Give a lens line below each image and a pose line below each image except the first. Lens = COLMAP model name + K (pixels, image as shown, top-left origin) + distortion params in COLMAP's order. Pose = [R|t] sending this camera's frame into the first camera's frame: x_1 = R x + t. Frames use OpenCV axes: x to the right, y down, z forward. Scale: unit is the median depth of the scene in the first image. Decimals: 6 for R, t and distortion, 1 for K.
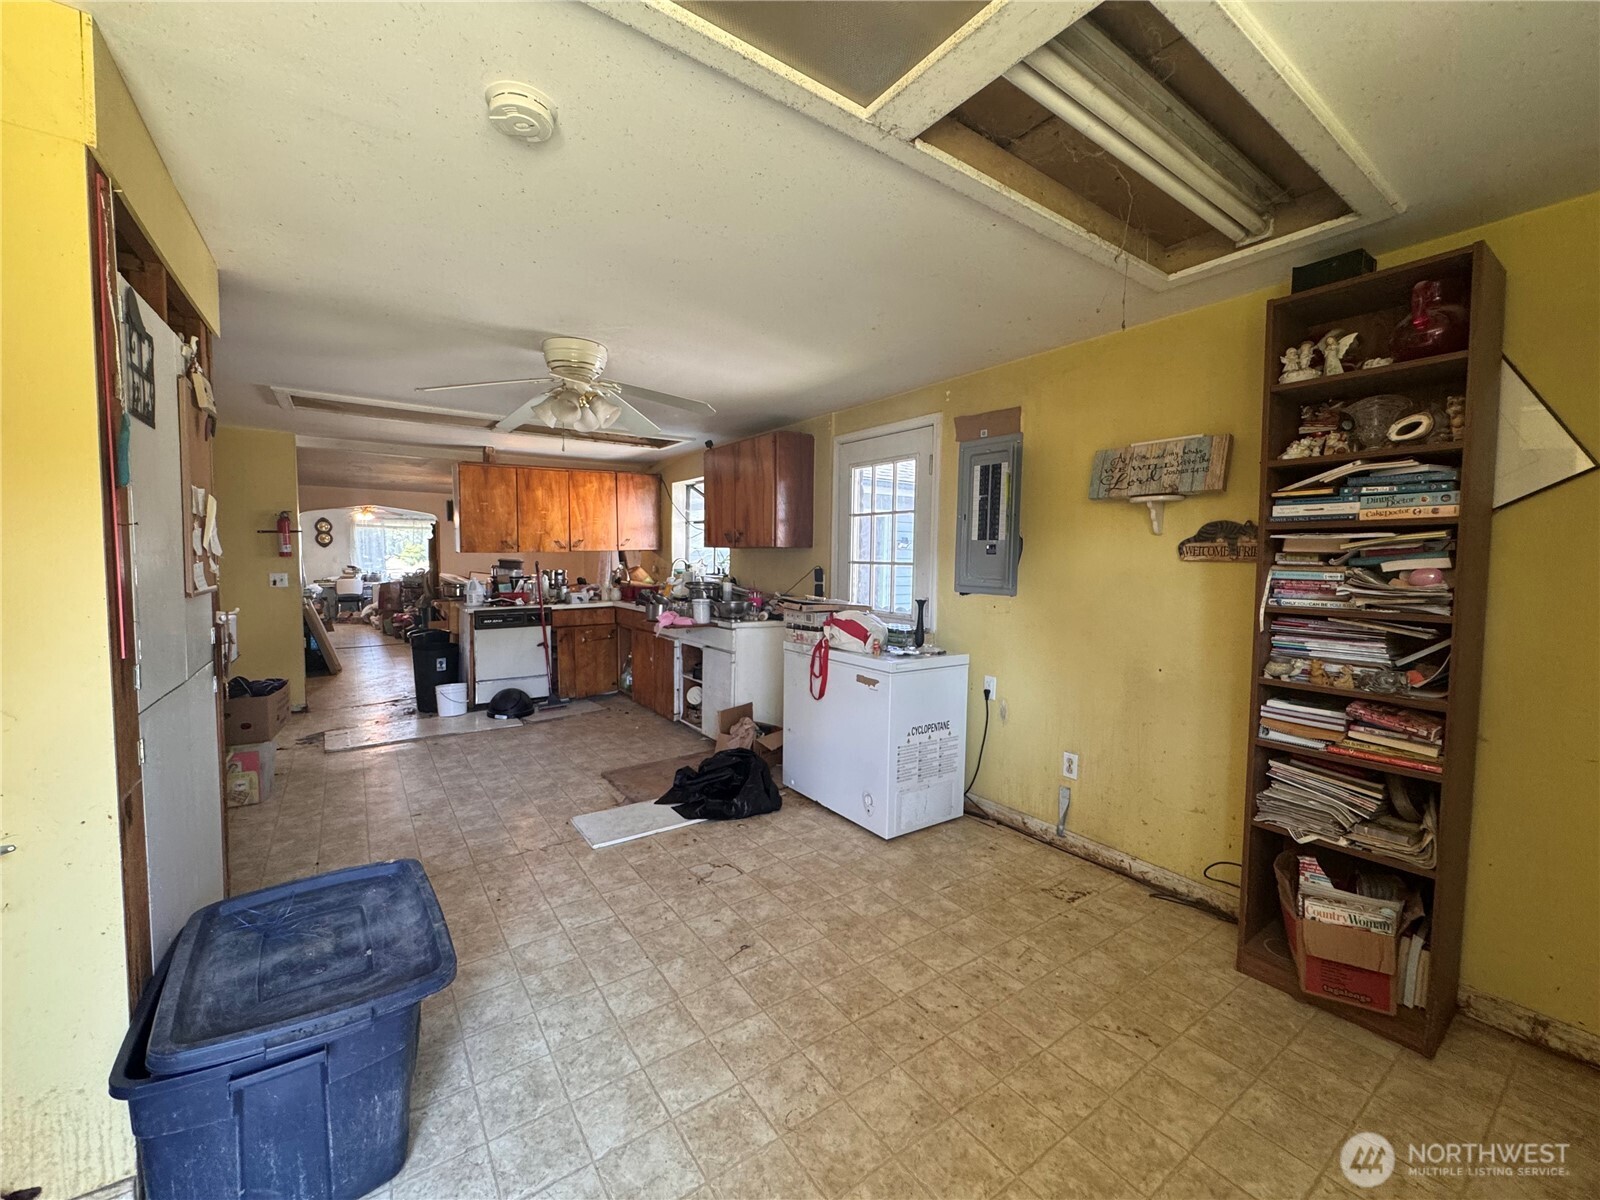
lens RADIAL K [[637.5, 0, 800.0], [0, 637.5, 600.0], [0, 0, 1]] dist [-0.003179, 0.000029]
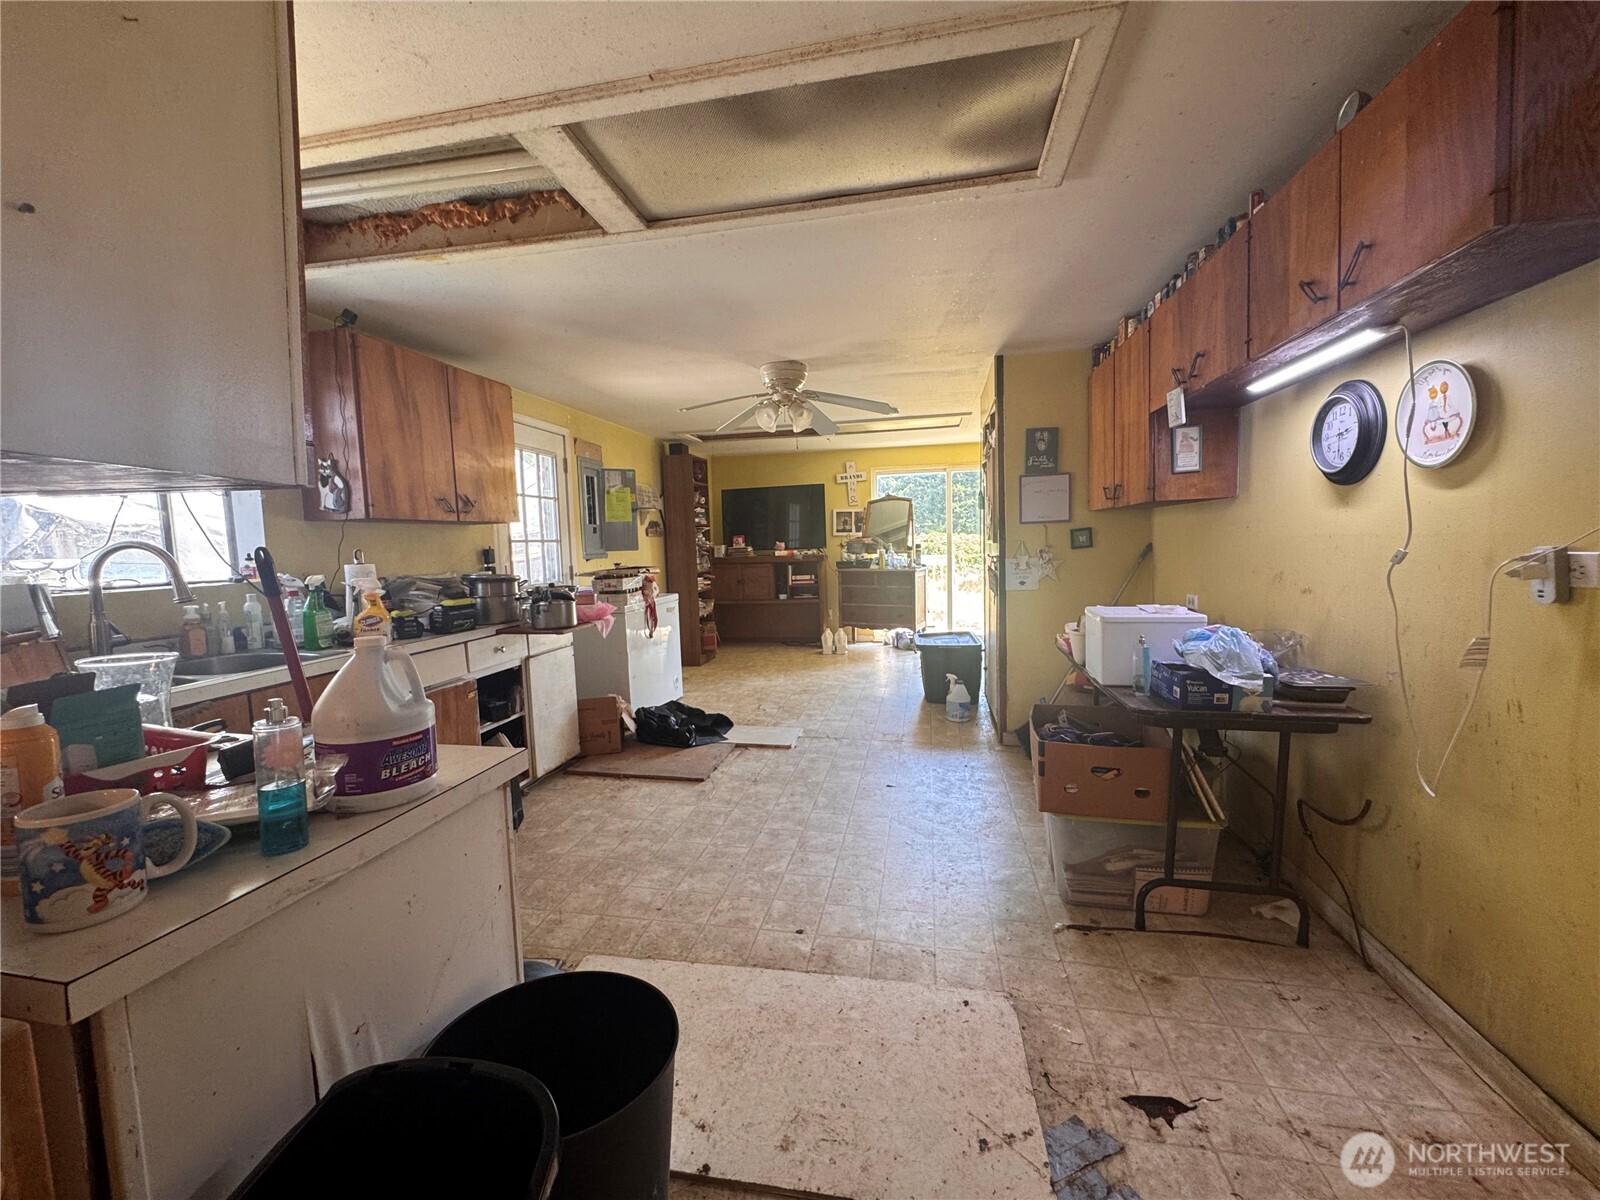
lens RADIAL K [[637.5, 0, 800.0], [0, 637.5, 600.0], [0, 0, 1]] dist [-0.003179, 0.000029]
pose [[-0.688990, -0.059330, 0.722339, -1.096495], [0.065231, 0.987523, 0.143330, -0.093332], [-0.721830, 0.145872, -0.676523, 1.573709]]
